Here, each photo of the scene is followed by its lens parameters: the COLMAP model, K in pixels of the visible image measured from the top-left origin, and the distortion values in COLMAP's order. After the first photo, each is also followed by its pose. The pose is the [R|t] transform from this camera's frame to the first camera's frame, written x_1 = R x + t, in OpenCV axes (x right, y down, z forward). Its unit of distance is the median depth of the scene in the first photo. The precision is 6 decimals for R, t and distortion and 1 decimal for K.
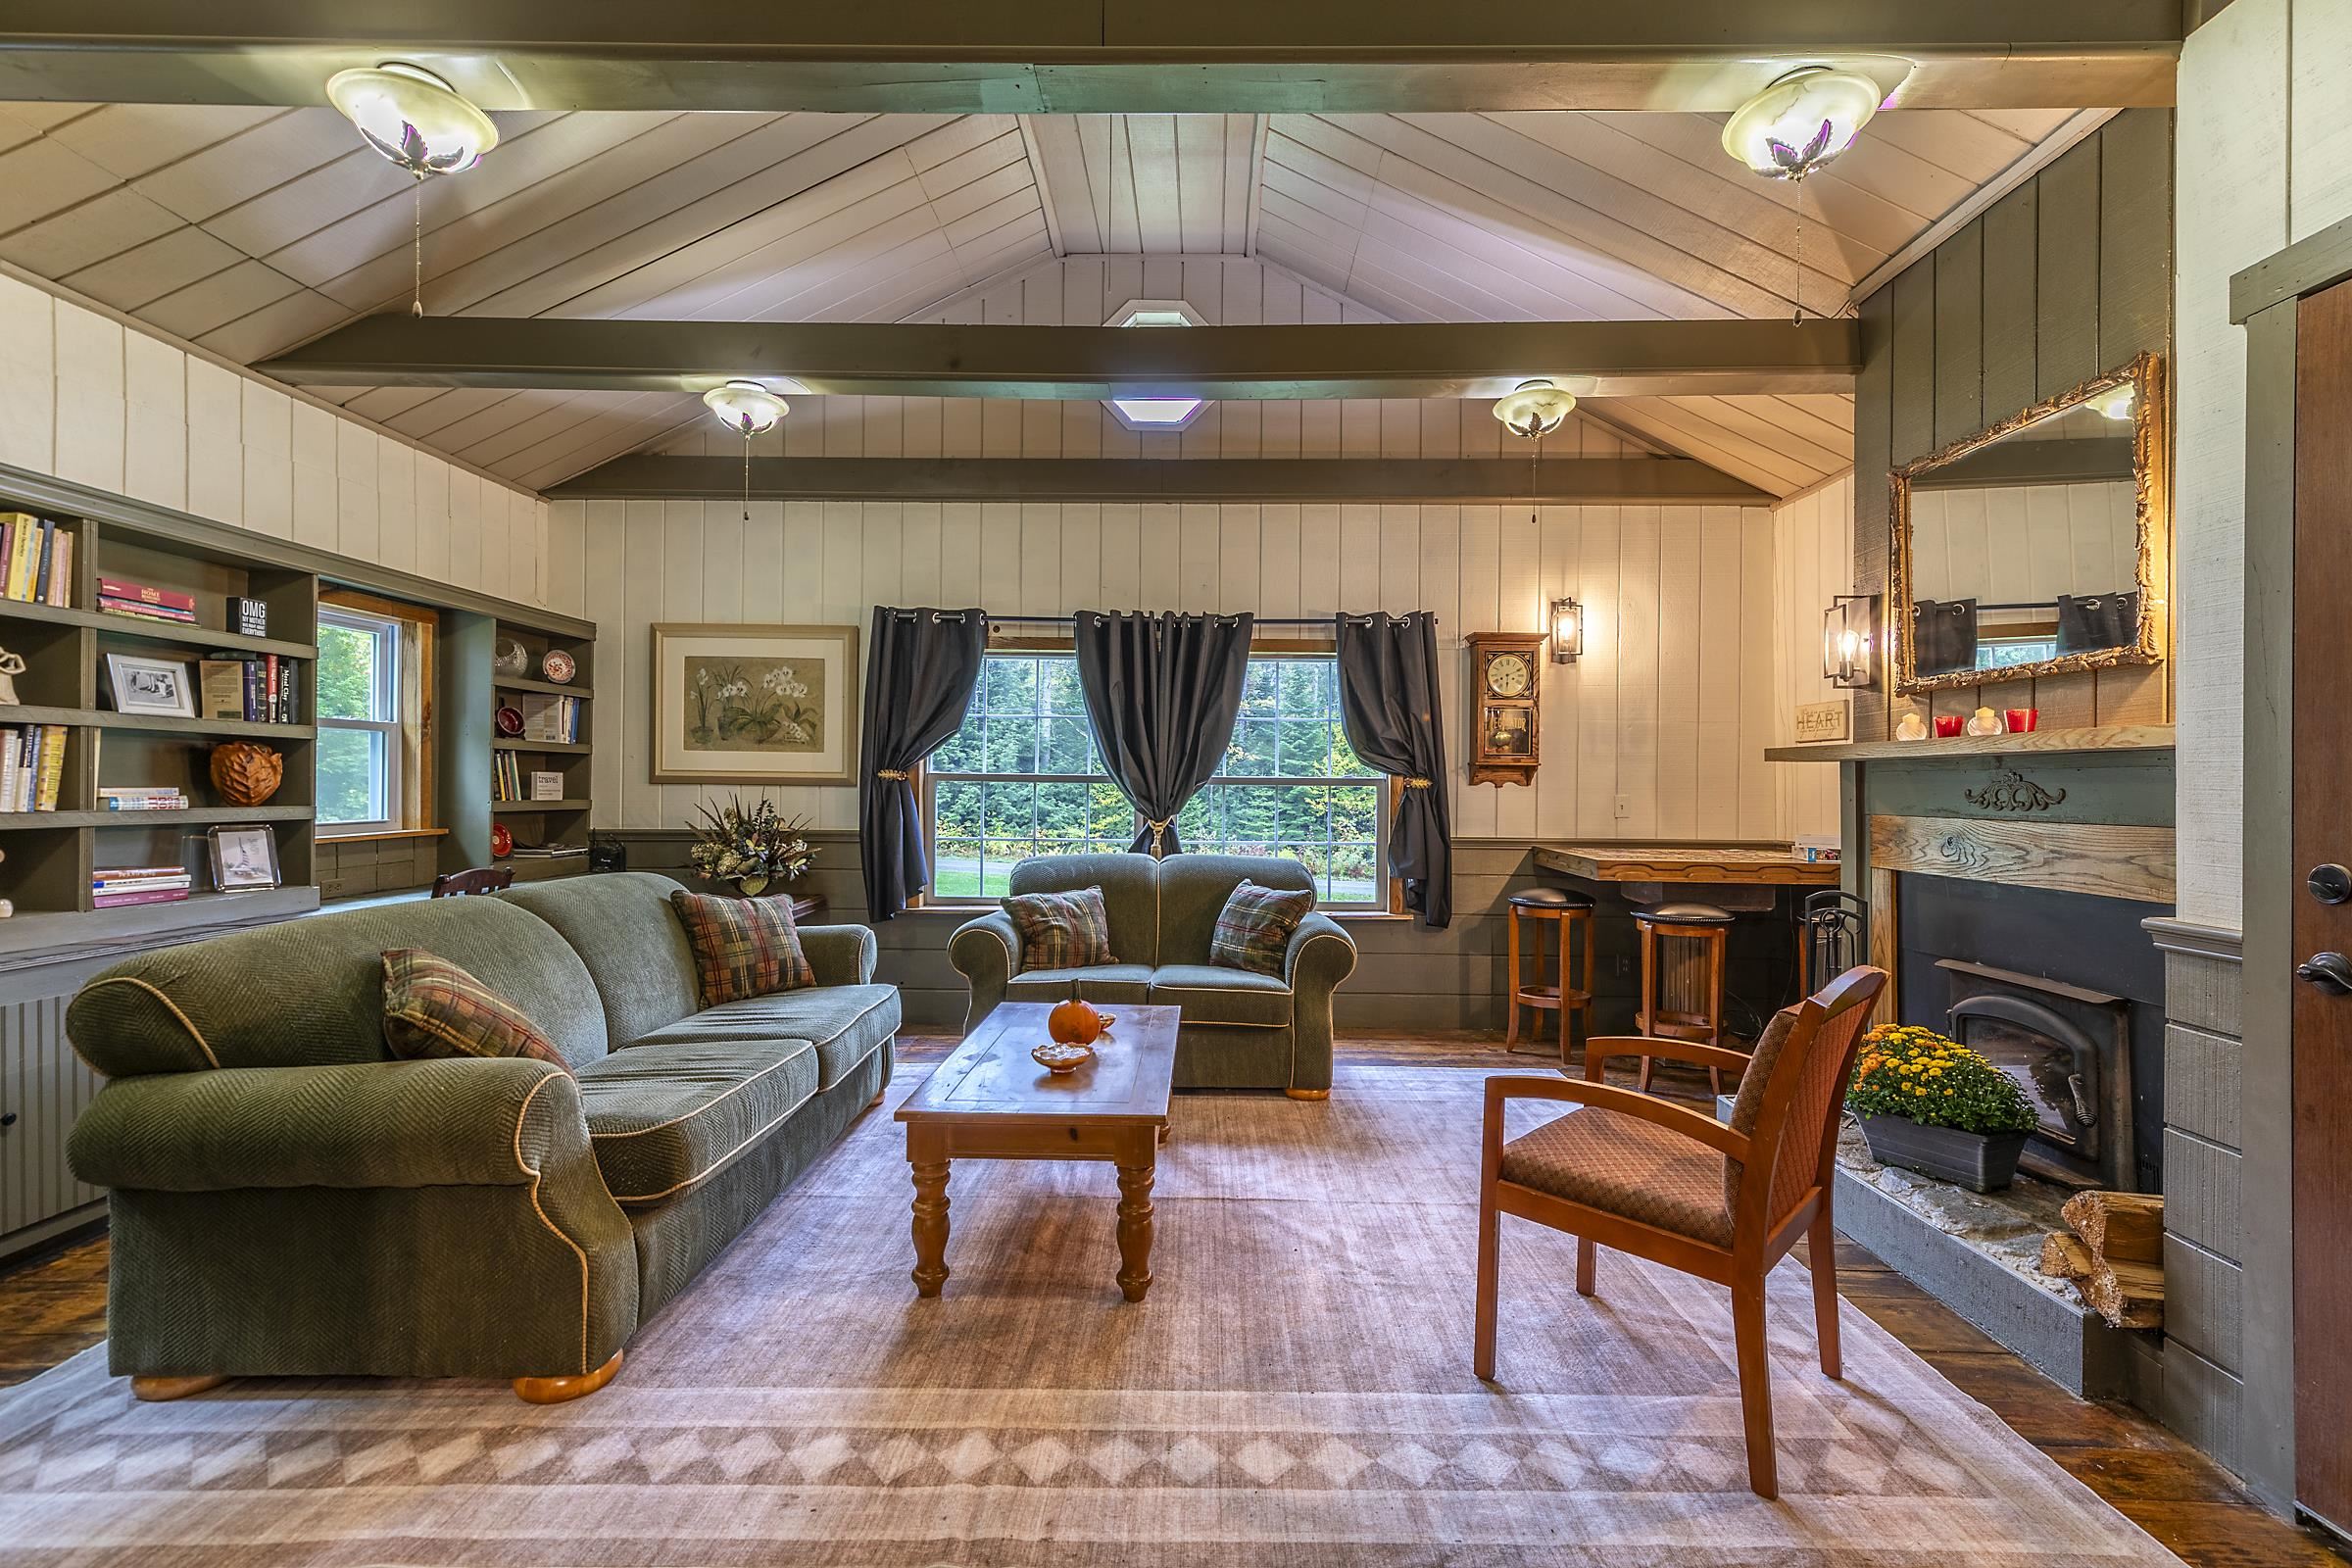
lens RADIAL K [[1077.5, 0, 1191.7], [0, 1077.5, 778.8], [0, 0, 1]] dist [0.005353, -0.000212]
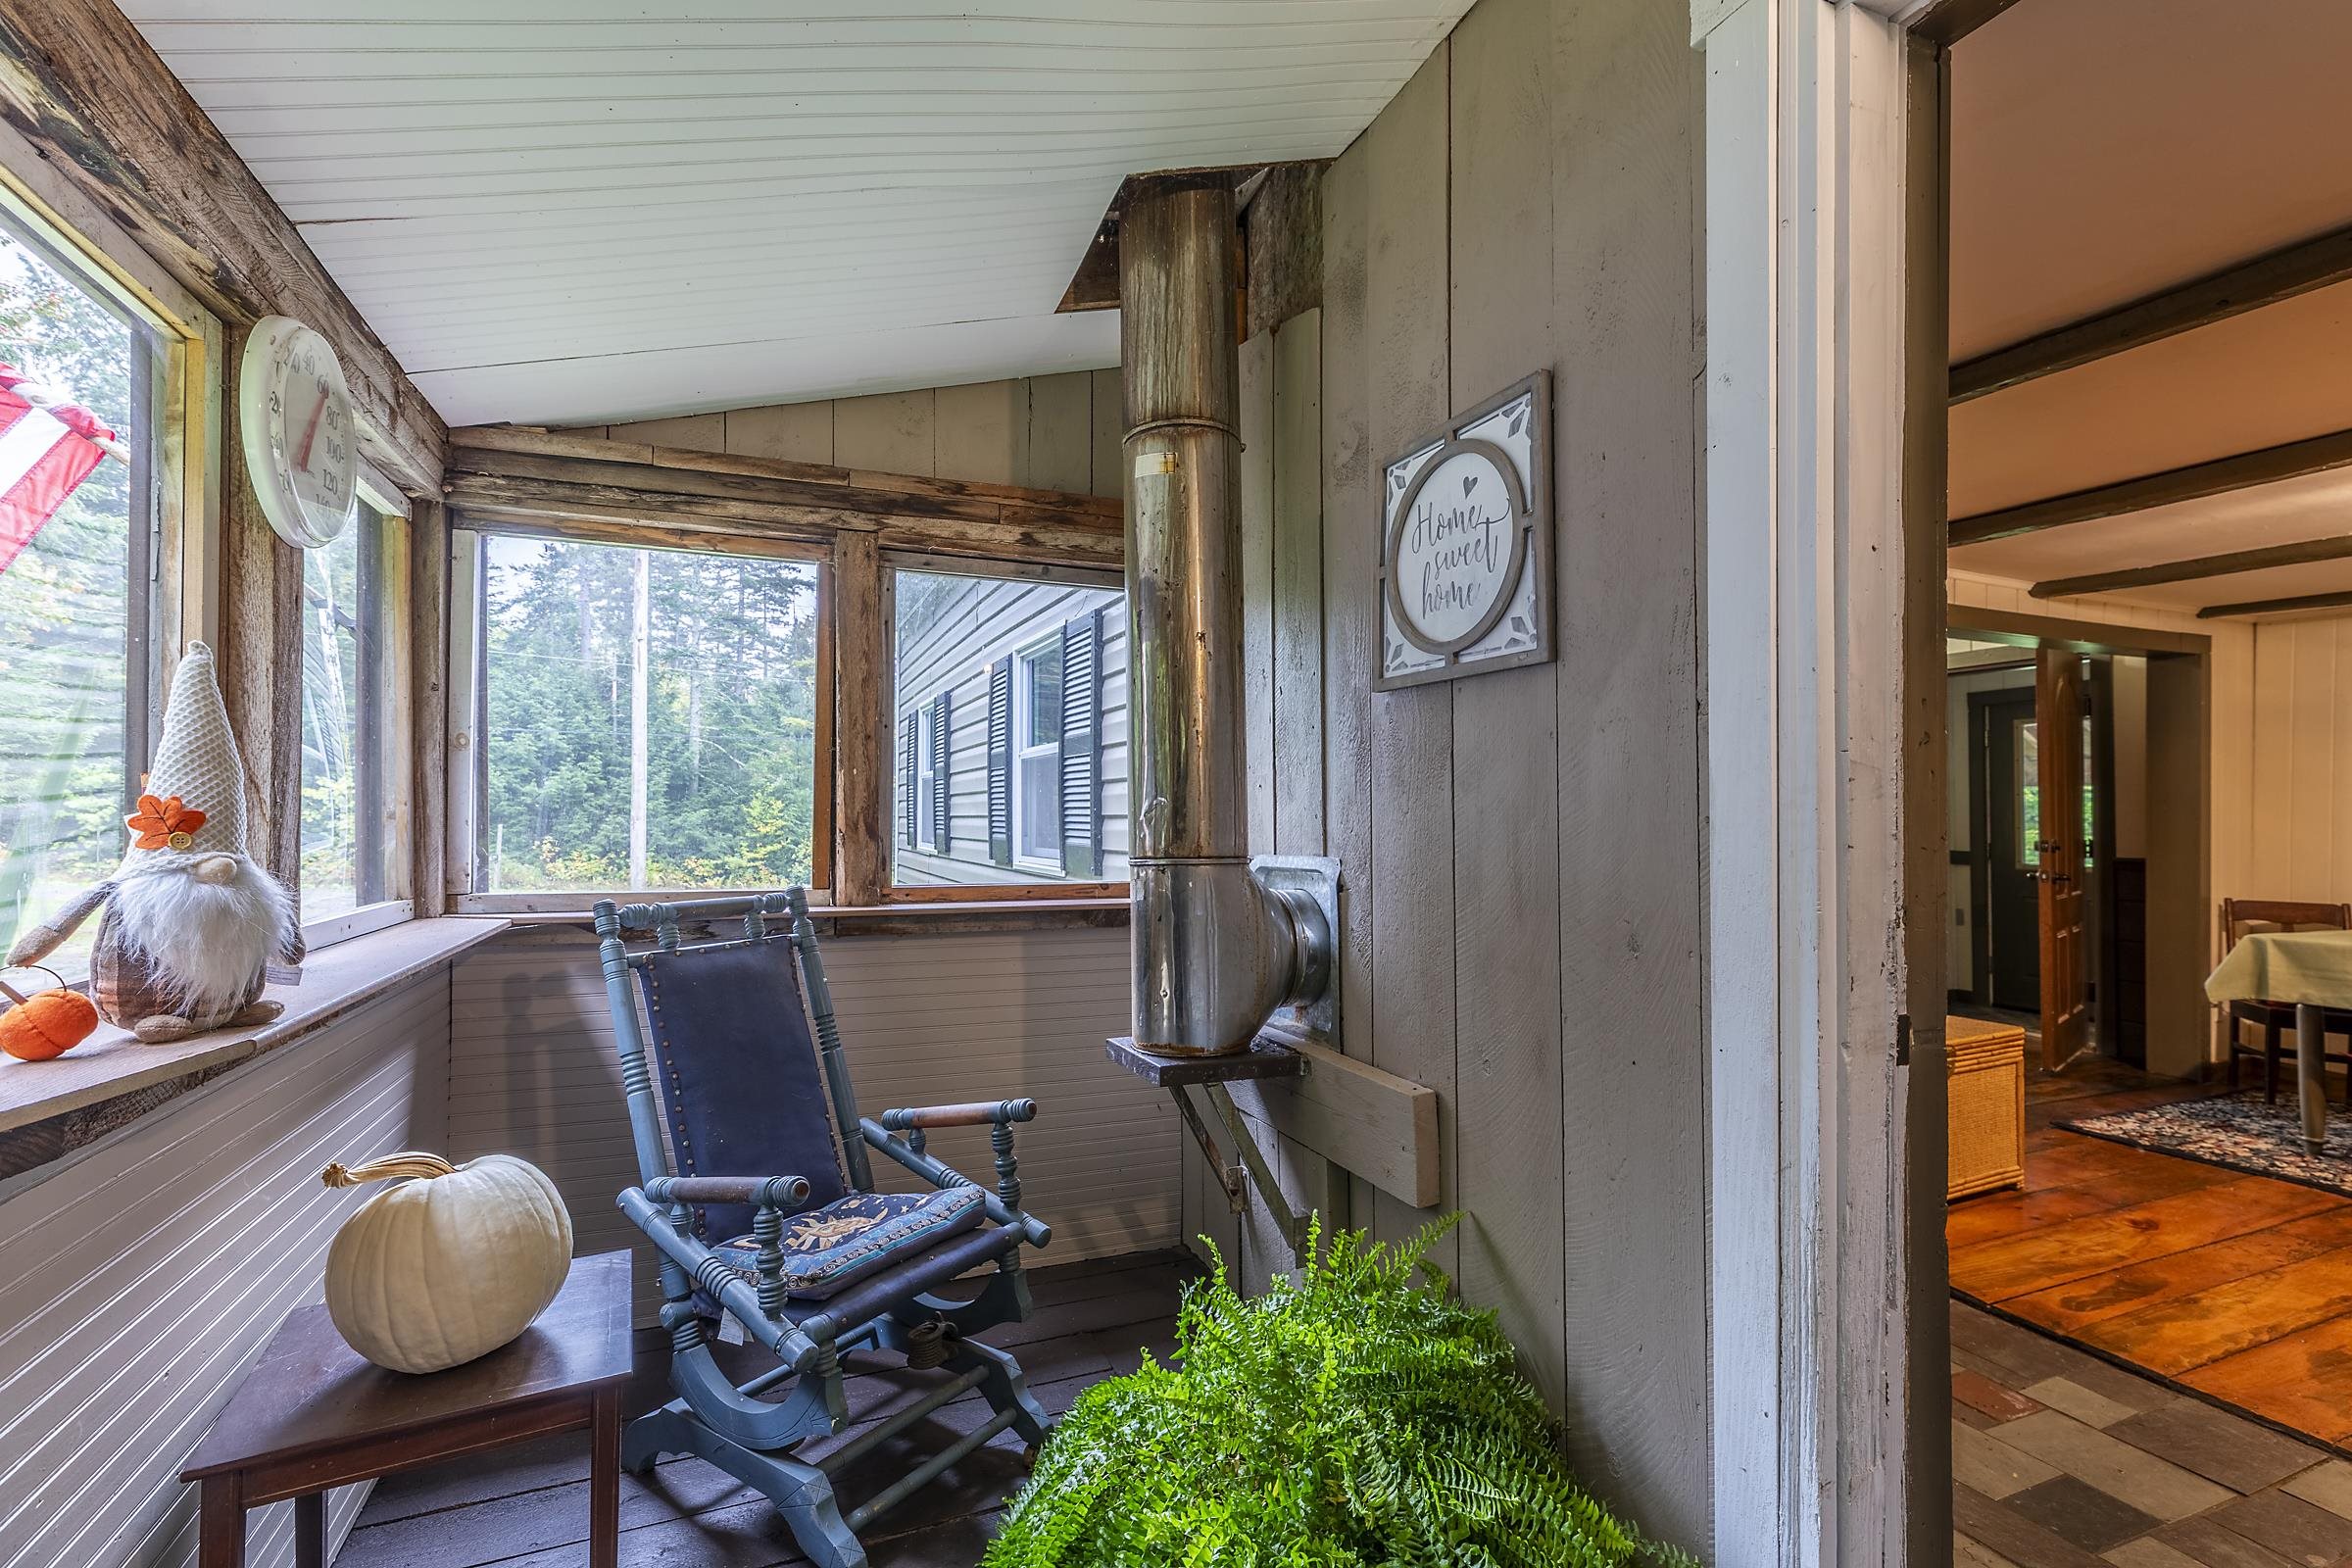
lens RADIAL K [[1077.5, 0, 1178.4], [0, 1077.5, 792.8], [0, 0, 1]] dist [0.005353, -0.000212]
pose [[0.905968, 0.003230, 0.423333, -0.988179], [0.001550, 0.999939, -0.010946, -0.010191], [-0.423343, 0.010573, 0.905908, -0.456191]]
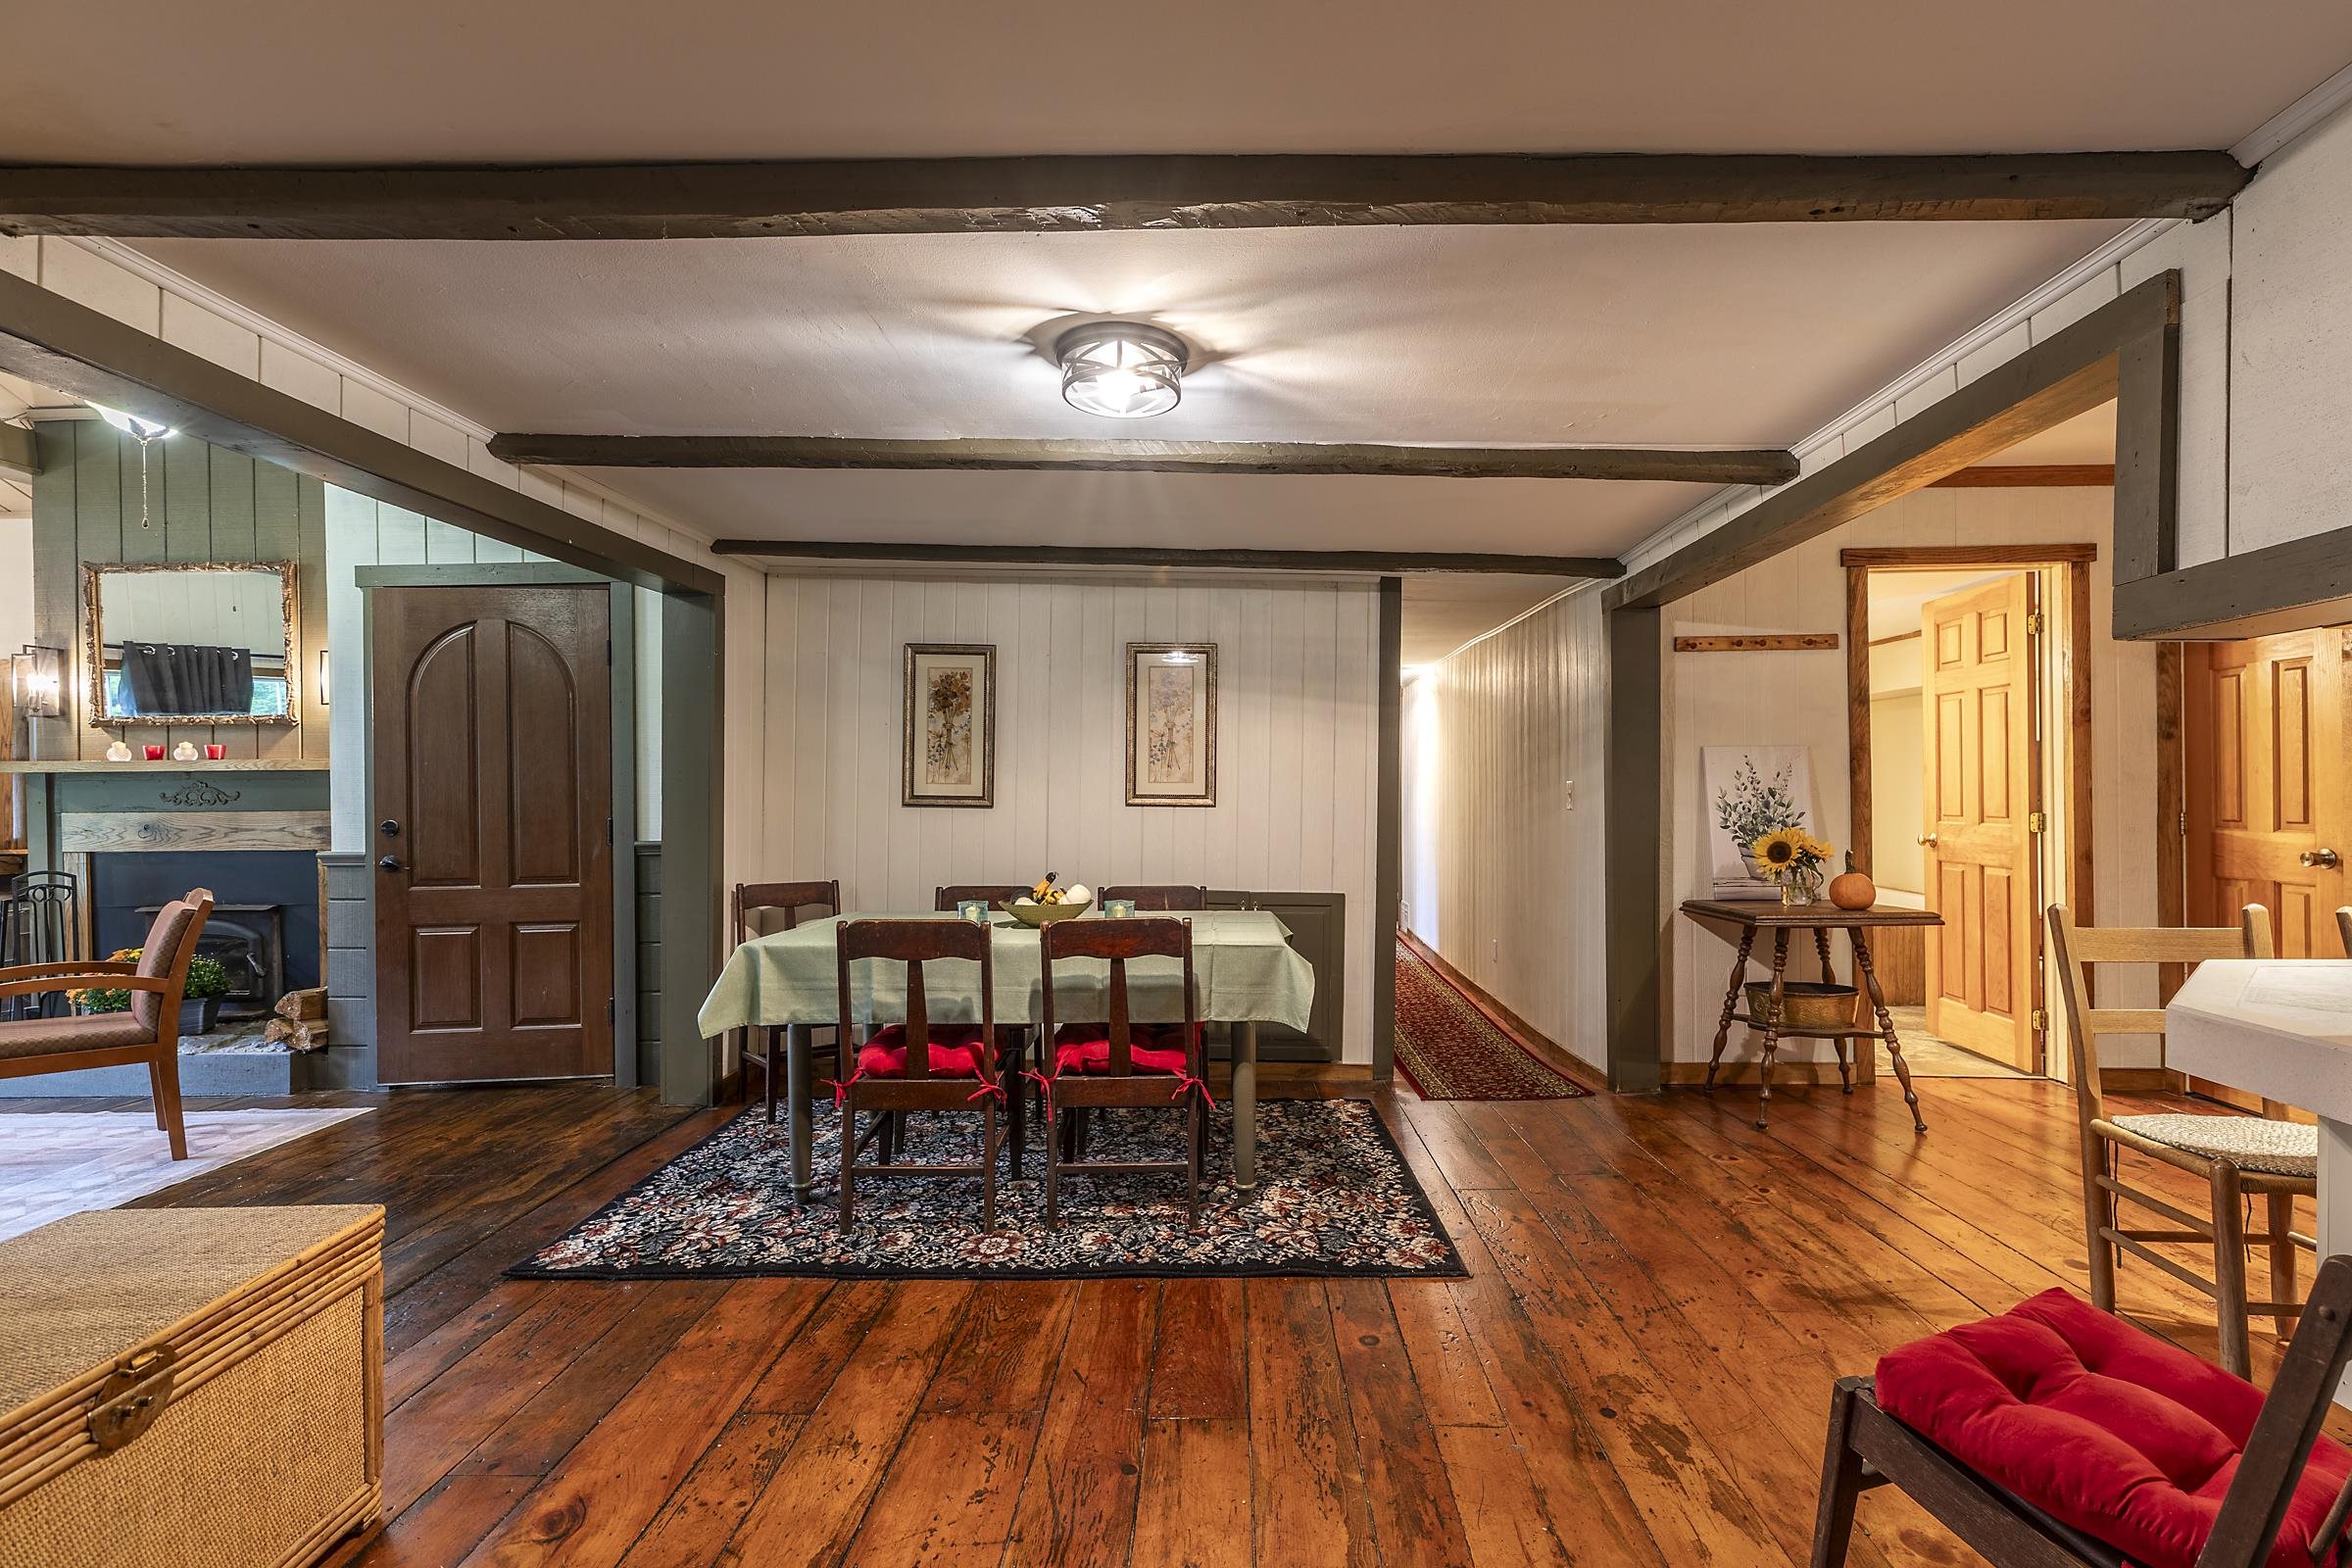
lens RADIAL K [[1077.5, 0, 1146.5], [0, 1077.5, 793.8], [0, 0, 1]] dist [0.005353, -0.000212]
pose [[0.039625, -0.015678, 0.999092, -0.526789], [0.002373, 0.999876, 0.015596, -0.006664], [-0.999212, 0.001753, 0.039657, -0.316720]]
